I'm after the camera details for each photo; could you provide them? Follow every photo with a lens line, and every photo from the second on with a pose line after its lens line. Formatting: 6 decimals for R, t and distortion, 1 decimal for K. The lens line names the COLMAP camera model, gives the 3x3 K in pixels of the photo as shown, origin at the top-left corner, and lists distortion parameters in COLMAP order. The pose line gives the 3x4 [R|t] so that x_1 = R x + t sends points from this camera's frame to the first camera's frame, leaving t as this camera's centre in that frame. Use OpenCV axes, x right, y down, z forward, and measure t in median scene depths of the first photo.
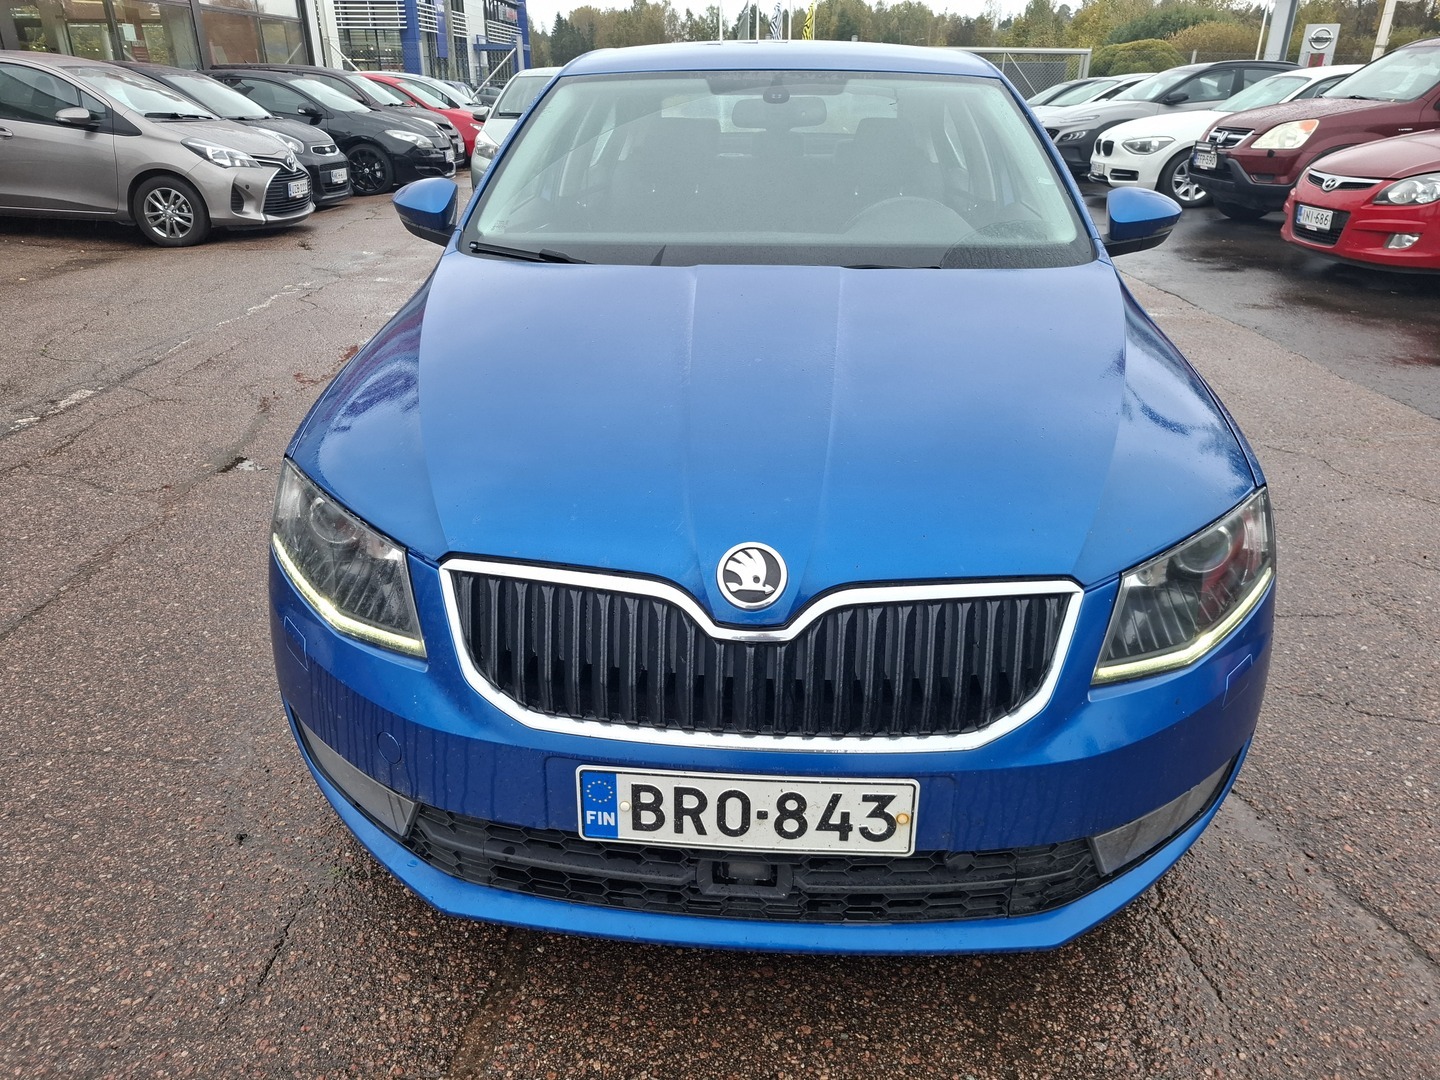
lens RADIAL K [[1070.3, 0, 713.3], [0, 1070.3, 536.3], [0, 0, 1]] dist [0.038761, -0.027255]
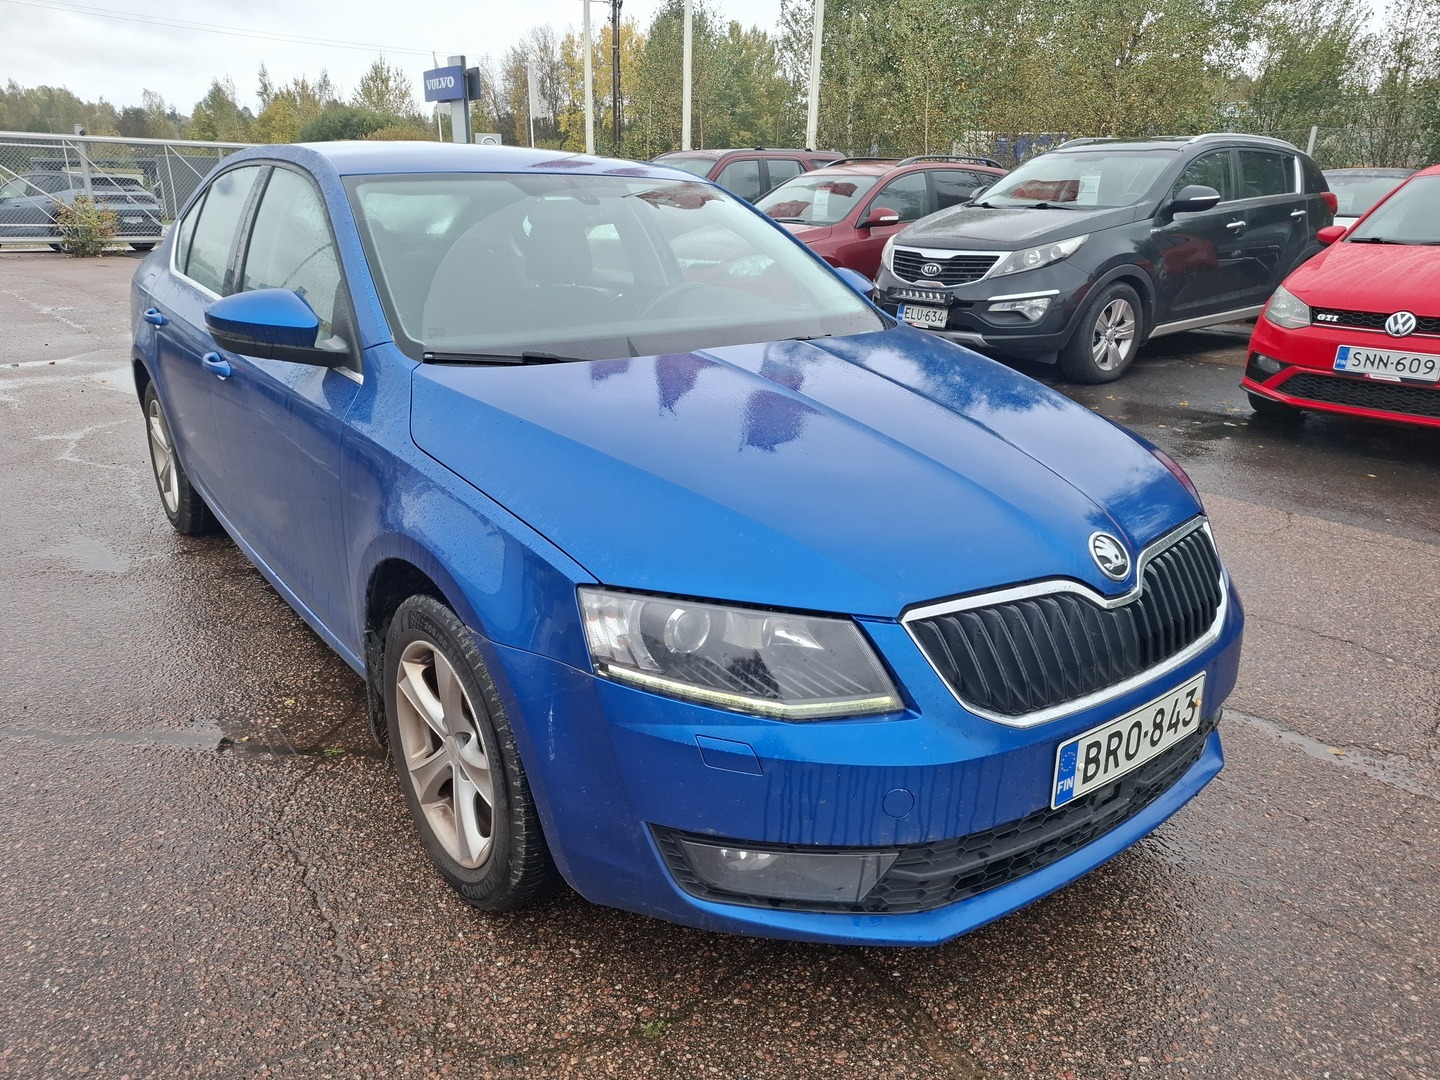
lens RADIAL K [[1070.3, 0, 724.9], [0, 1070.3, 543.3], [0, 0, 1]] dist [0.038761, -0.027255]
pose [[0.732777, -0.210173, 0.647198, -1.044339], [0.255922, 0.966398, 0.024068, -0.117460], [-0.630509, 0.147996, 0.761942, 0.267135]]
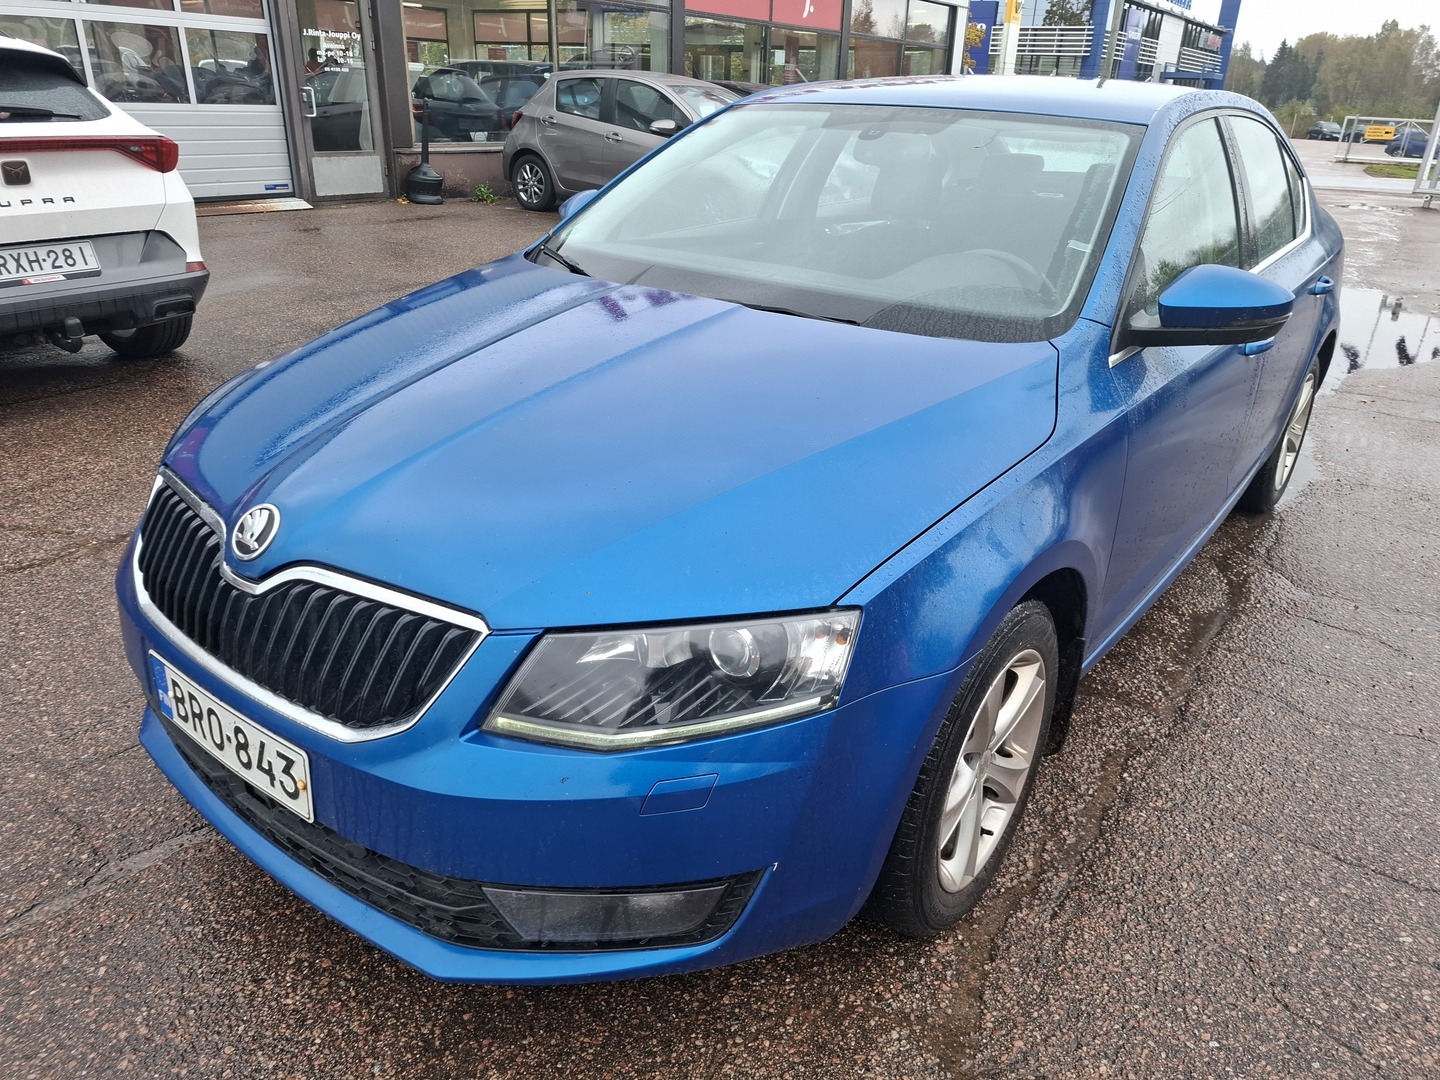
lens RADIAL K [[1070.3, 0, 725.9], [0, 1070.3, 541.9], [0, 0, 1]] dist [0.038761, -0.027255]
pose [[0.817718, 0.250062, -0.518466, 0.952550], [-0.258160, 0.964362, 0.057957, -0.136560], [0.514482, 0.086454, 0.853132, 0.249932]]
